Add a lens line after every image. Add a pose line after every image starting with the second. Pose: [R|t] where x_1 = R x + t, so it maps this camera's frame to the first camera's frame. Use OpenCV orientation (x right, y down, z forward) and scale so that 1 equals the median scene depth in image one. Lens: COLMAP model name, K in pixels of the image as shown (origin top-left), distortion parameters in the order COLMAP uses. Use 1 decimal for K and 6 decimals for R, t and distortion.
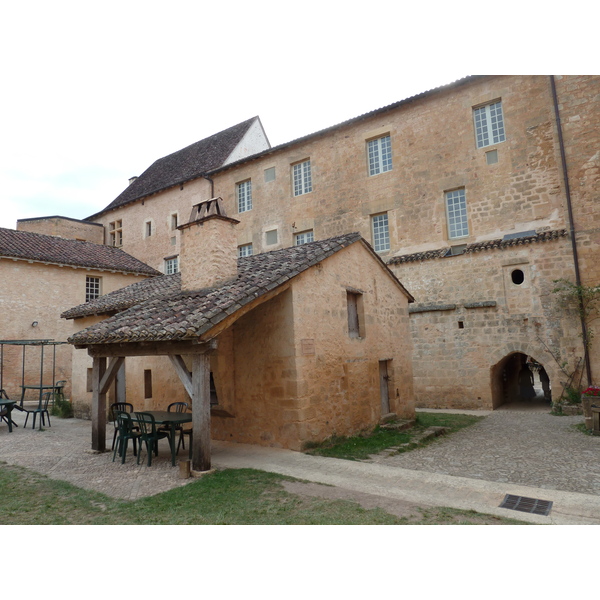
lens RADIAL K [[430.3, 0, 305.4], [0, 430.3, 299.3], [0, 0, 1]] dist [-0.035900, 0.007586]
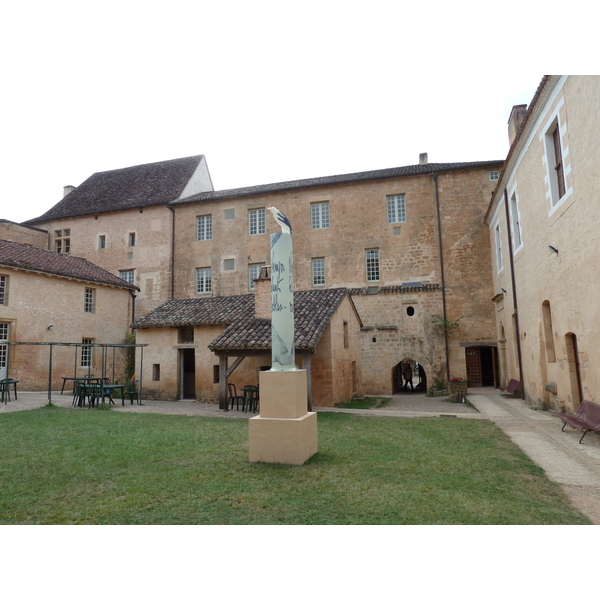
lens RADIAL K [[430.3, 0, 294.1], [0, 430.3, 300.1], [0, 0, 1]] dist [-0.035900, 0.007586]
pose [[0.953337, 0.058890, 0.296110, -0.343784], [-0.056626, 0.998264, -0.016223, -0.038125], [-0.296551, -0.001302, 0.955016, -0.350448]]
